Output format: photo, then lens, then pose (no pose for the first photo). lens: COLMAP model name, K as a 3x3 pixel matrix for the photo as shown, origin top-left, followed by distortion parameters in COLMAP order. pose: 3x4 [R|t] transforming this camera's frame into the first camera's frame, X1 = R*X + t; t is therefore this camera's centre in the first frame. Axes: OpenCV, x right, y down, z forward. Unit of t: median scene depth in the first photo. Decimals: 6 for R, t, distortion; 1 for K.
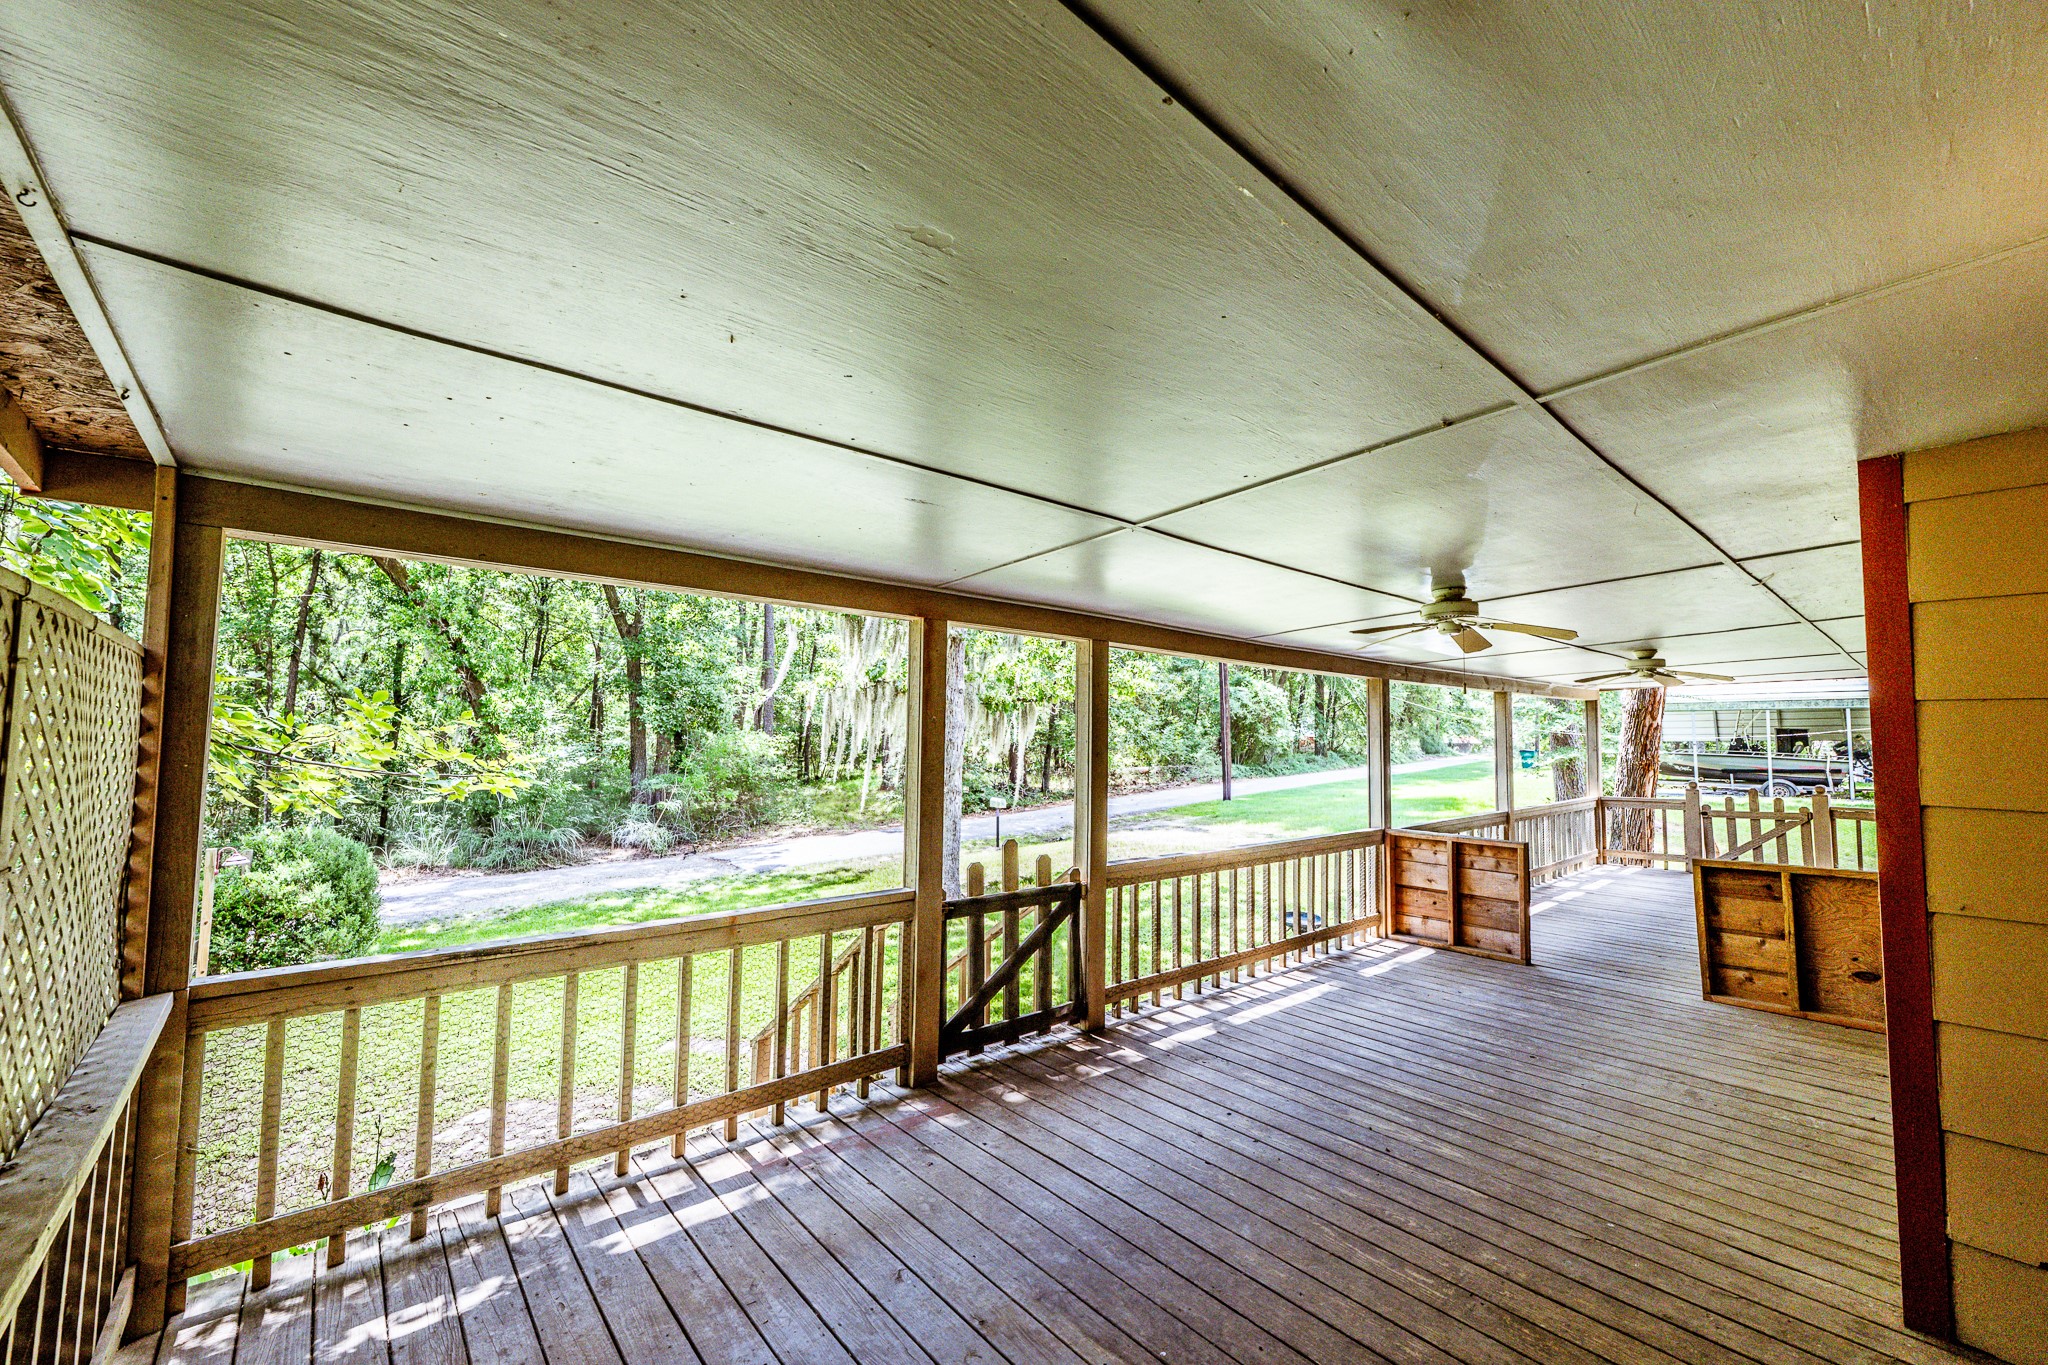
lens RADIAL K [[859.6, 0, 1027.7], [0, 859.6, 666.0], [0, 0, 1]] dist [0.000008, 0.000013]
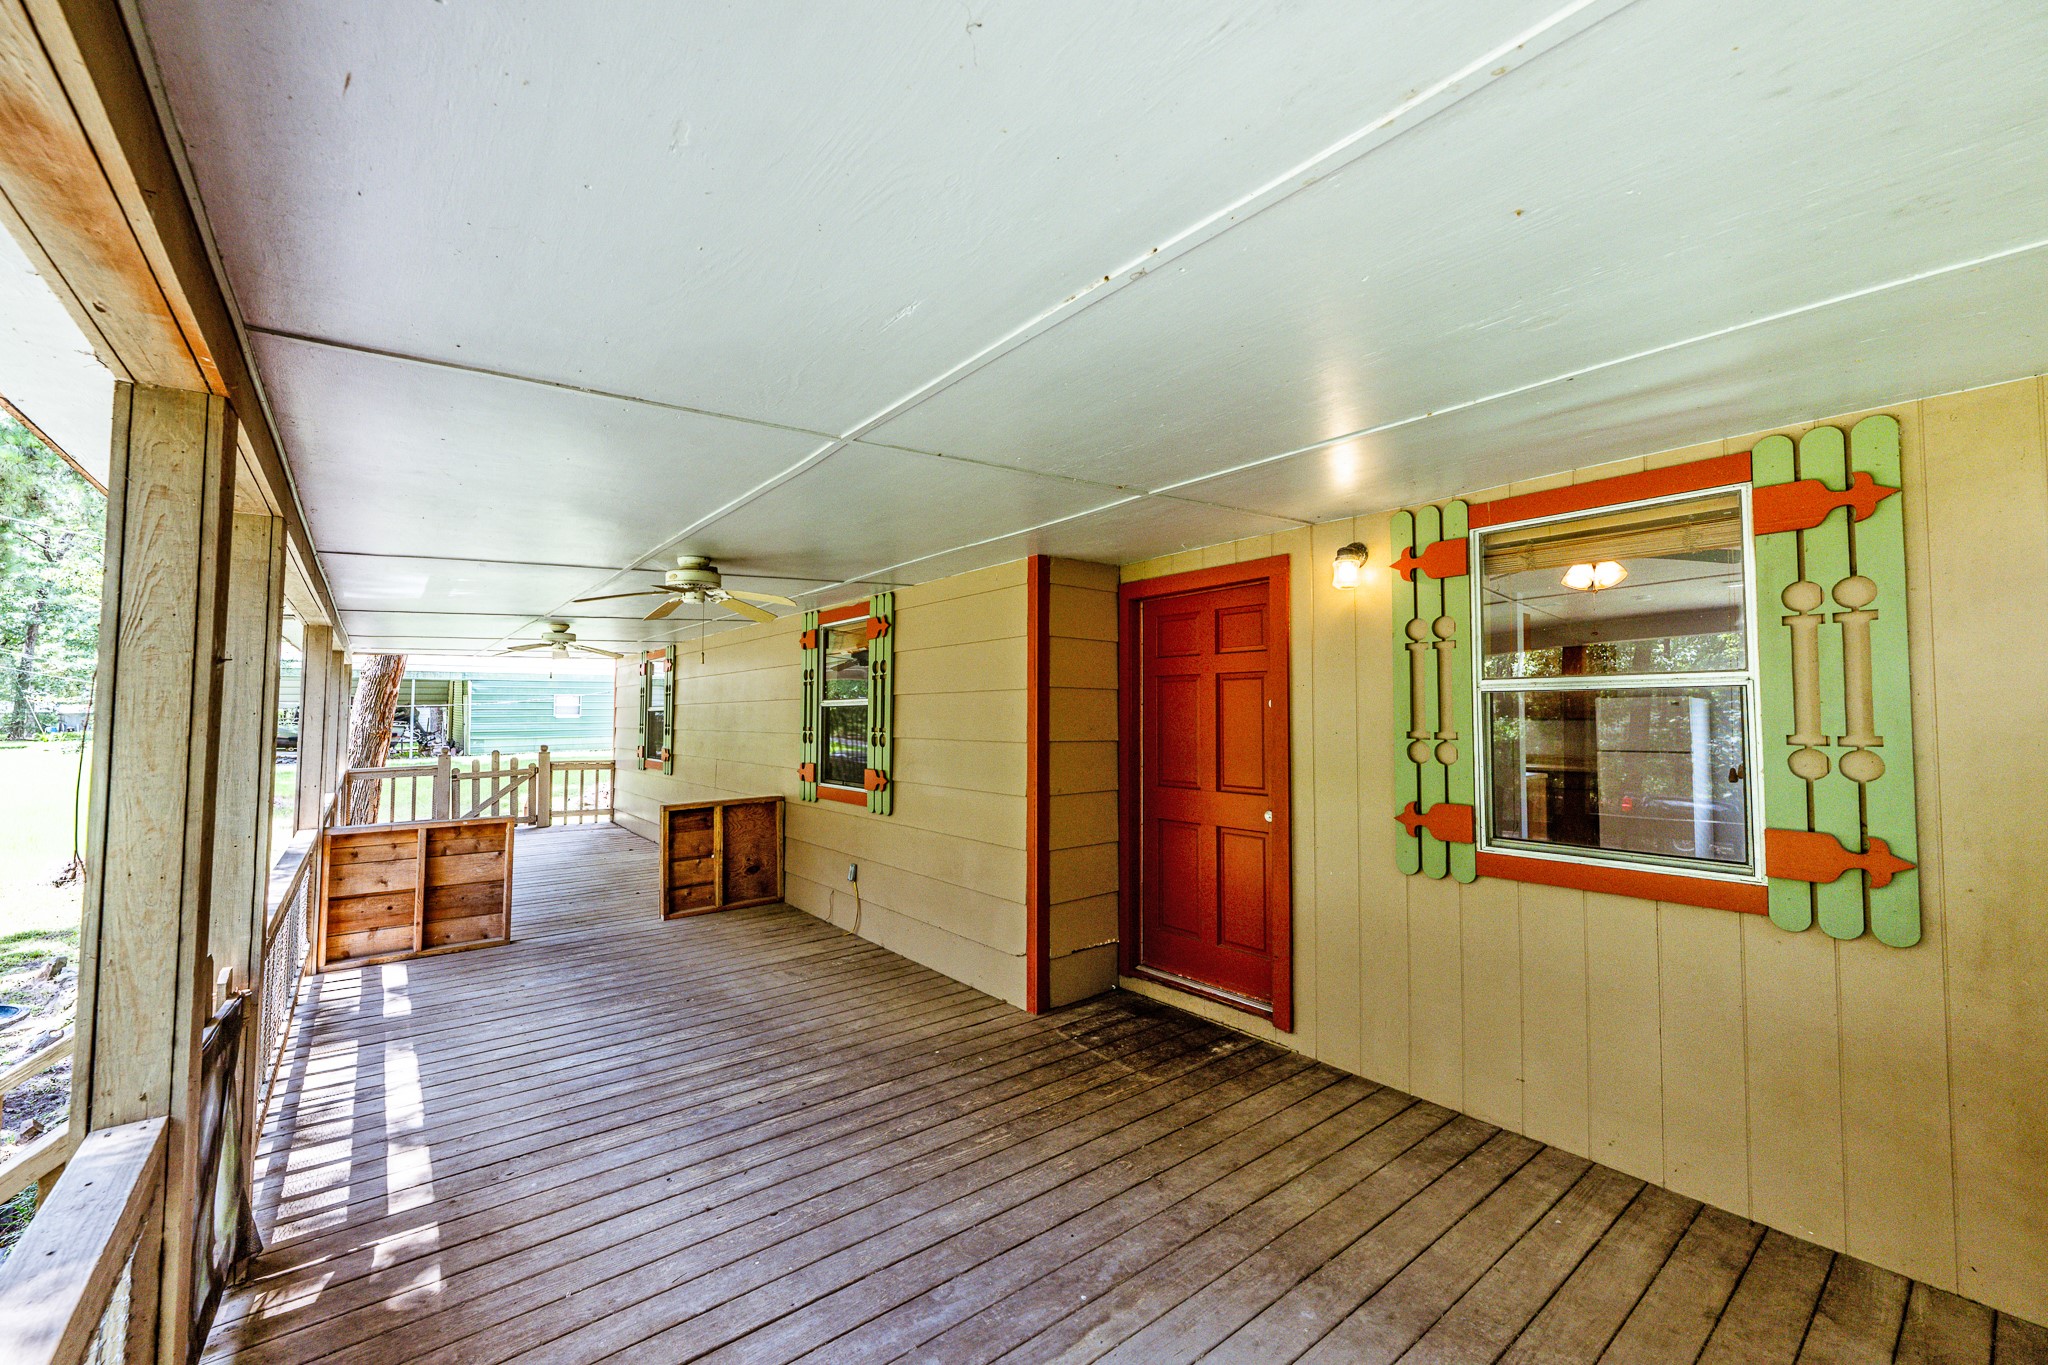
lens RADIAL K [[827.9, 0, 1028.7], [0, 827.9, 656.4], [0, 0, 1]] dist [0.000605, -0.000035]
pose [[-0.000754, 0.058597, 0.998281, -0.419746], [-0.082097, 0.994908, -0.058461, 0.045108], [-0.996624, -0.082000, 0.004061, 0.534893]]
